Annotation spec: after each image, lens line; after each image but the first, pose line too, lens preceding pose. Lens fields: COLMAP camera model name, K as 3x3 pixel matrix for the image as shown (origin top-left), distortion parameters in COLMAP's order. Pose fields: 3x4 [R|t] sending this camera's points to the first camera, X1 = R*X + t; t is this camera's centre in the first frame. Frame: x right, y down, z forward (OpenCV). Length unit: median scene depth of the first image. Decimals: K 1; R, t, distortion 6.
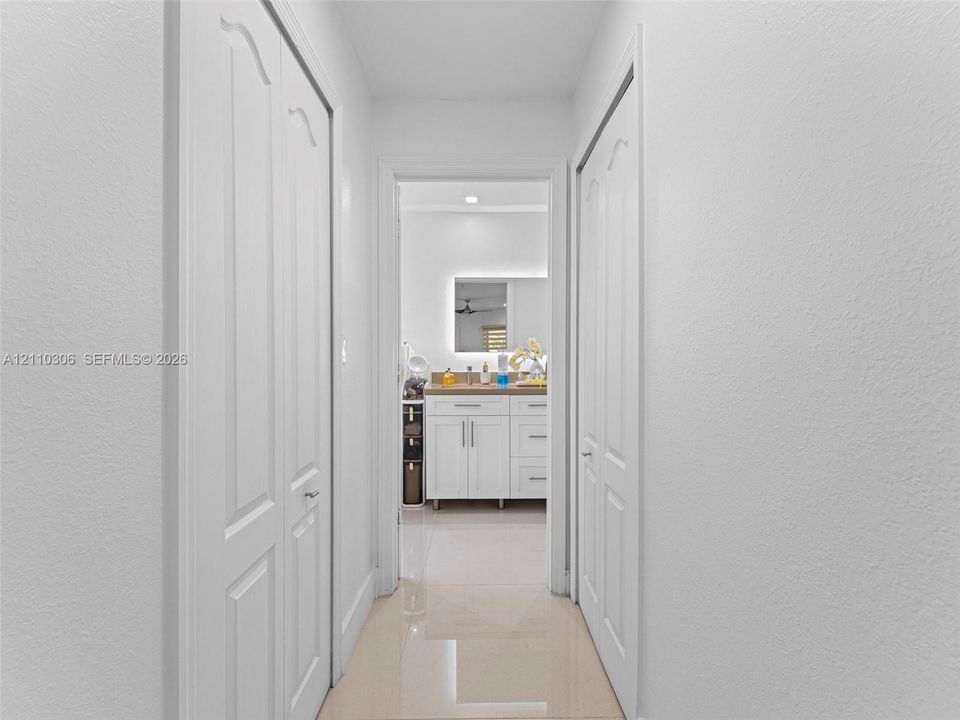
lens RADIAL K [[430.1, 0, 481.7], [0, 430.1, 357.3], [0, 0, 1]] dist [-0.004843, 0.000104]
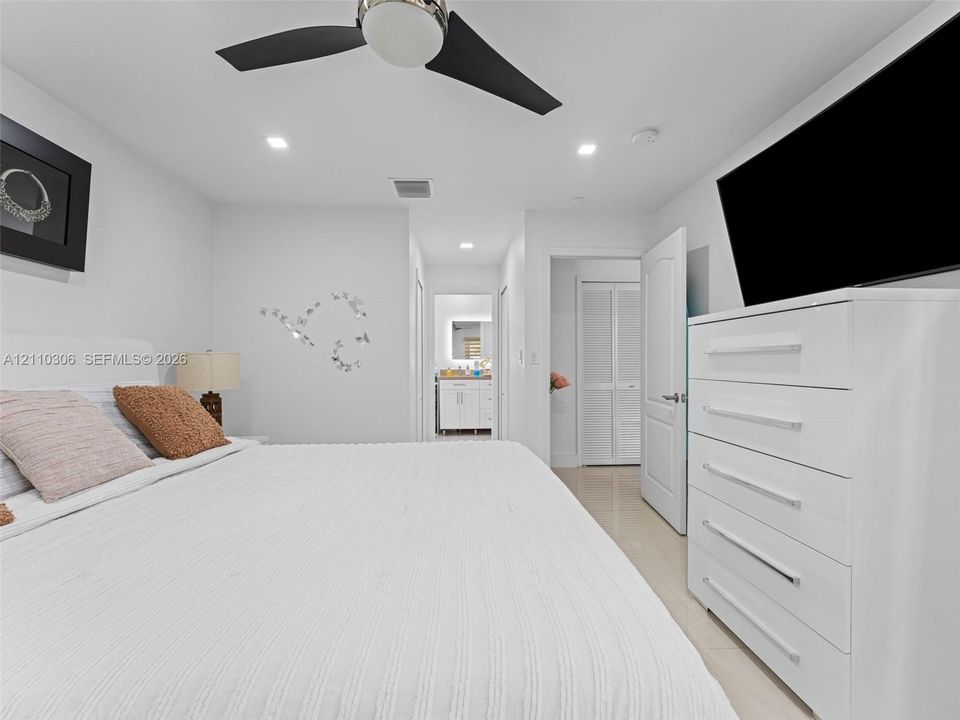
lens RADIAL K [[430.1, 0, 478.3], [0, 430.1, 356.4], [0, 0, 1]] dist [-0.004843, 0.000104]
pose [[0.999348, 0.001752, 0.036074, -0.014972], [-0.001671, 0.999996, -0.002288, -0.020871], [-0.036077, 0.002226, 0.999347, -0.992416]]
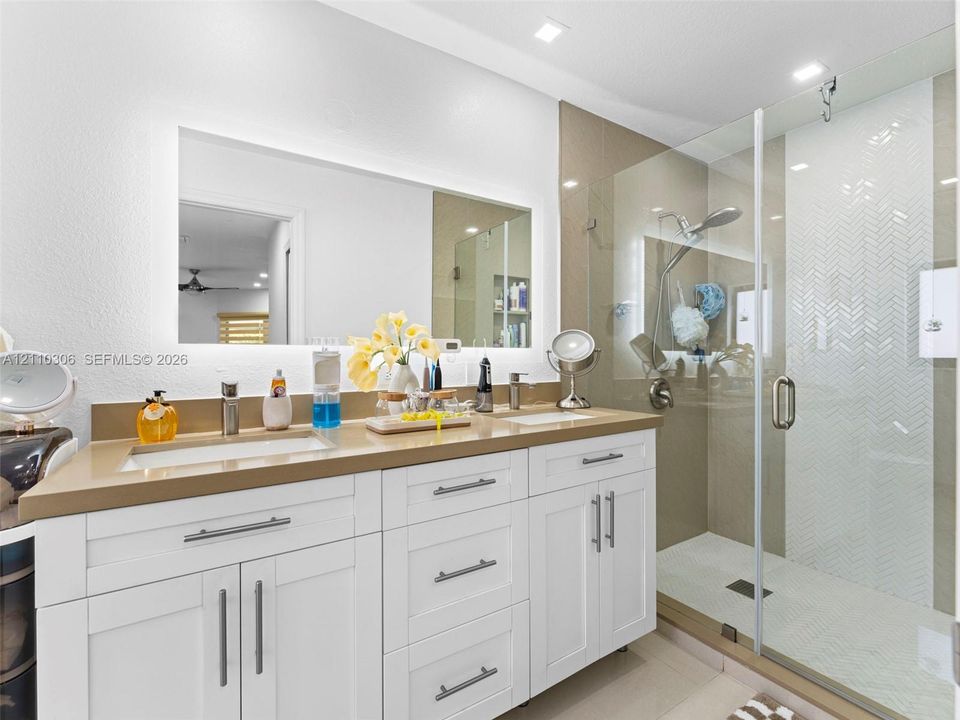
lens RADIAL K [[430.1, 0, 473.6], [0, 430.1, 357.6], [0, 0, 1]] dist [-0.004843, 0.000104]
pose [[0.850628, -0.000709, 0.525767, -0.043524], [0.000425, 1.000000, 0.000662, 0.000481], [-0.525767, -0.000340, 0.850628, 0.595309]]
